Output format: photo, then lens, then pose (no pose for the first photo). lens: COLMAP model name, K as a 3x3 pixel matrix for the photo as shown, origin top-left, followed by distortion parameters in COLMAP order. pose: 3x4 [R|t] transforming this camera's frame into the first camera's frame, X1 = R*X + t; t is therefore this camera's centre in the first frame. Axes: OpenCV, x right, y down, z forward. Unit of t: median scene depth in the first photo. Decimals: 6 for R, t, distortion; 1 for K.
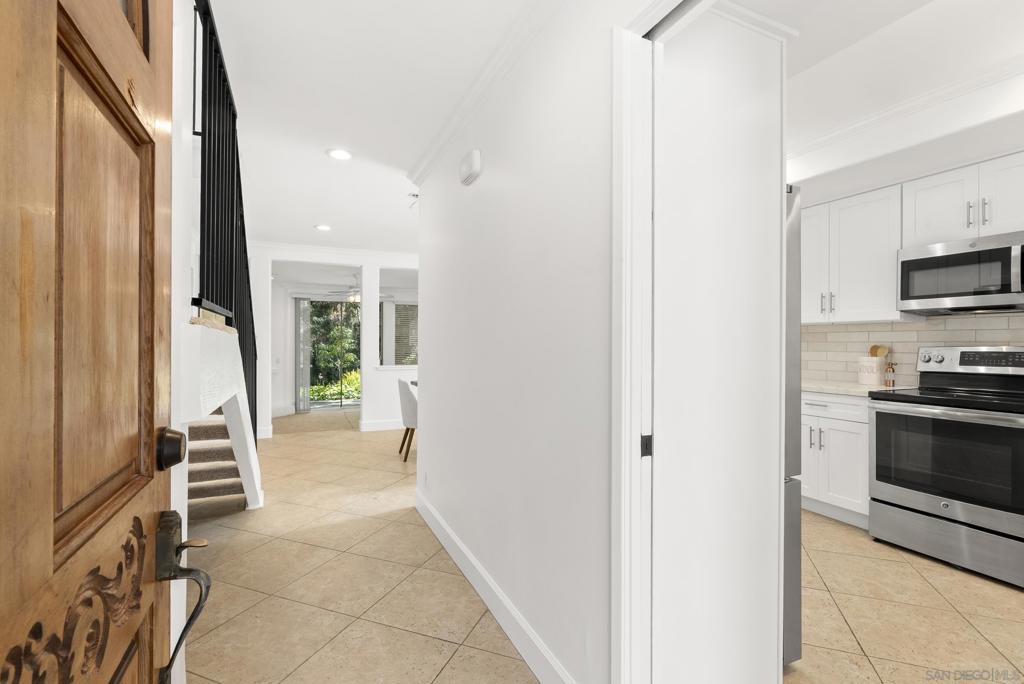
lens RADIAL K [[467.9, 0, 509.0], [0, 467.9, 339.0], [0, 0, 1]] dist [0.002568, -0.000367]
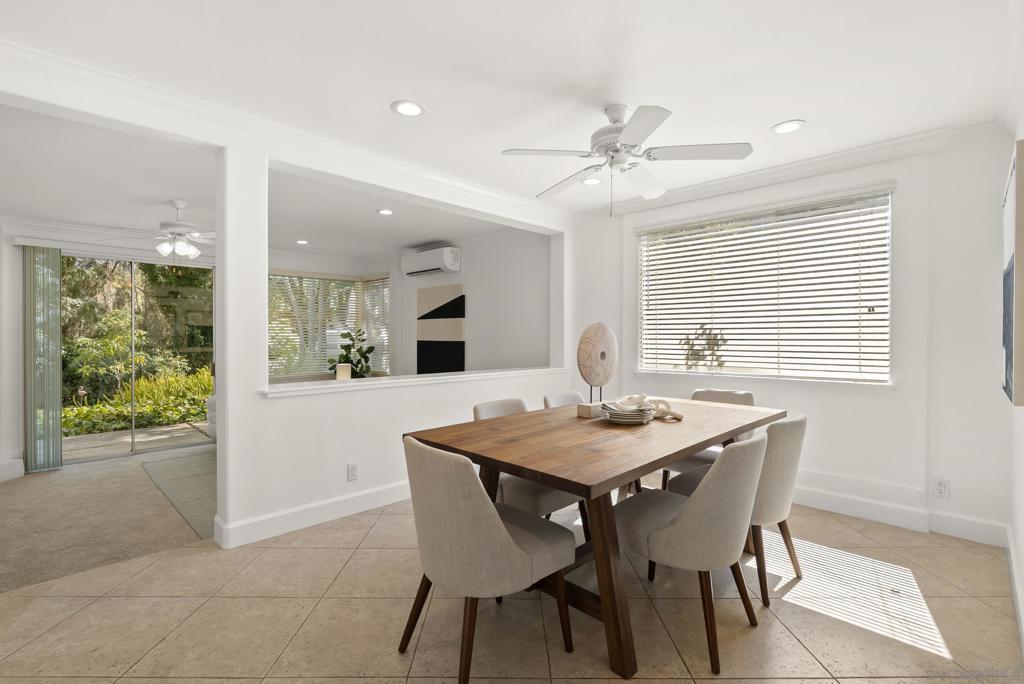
lens RADIAL K [[467.9, 0, 512.4], [0, 467.9, 341.0], [0, 0, 1]] dist [0.002568, -0.000367]
pose [[0.932848, 0.001523, 0.360267, -0.137506], [-0.006803, 0.999887, 0.013387, 0.004022], [-0.360206, -0.014939, 0.932753, 0.317109]]
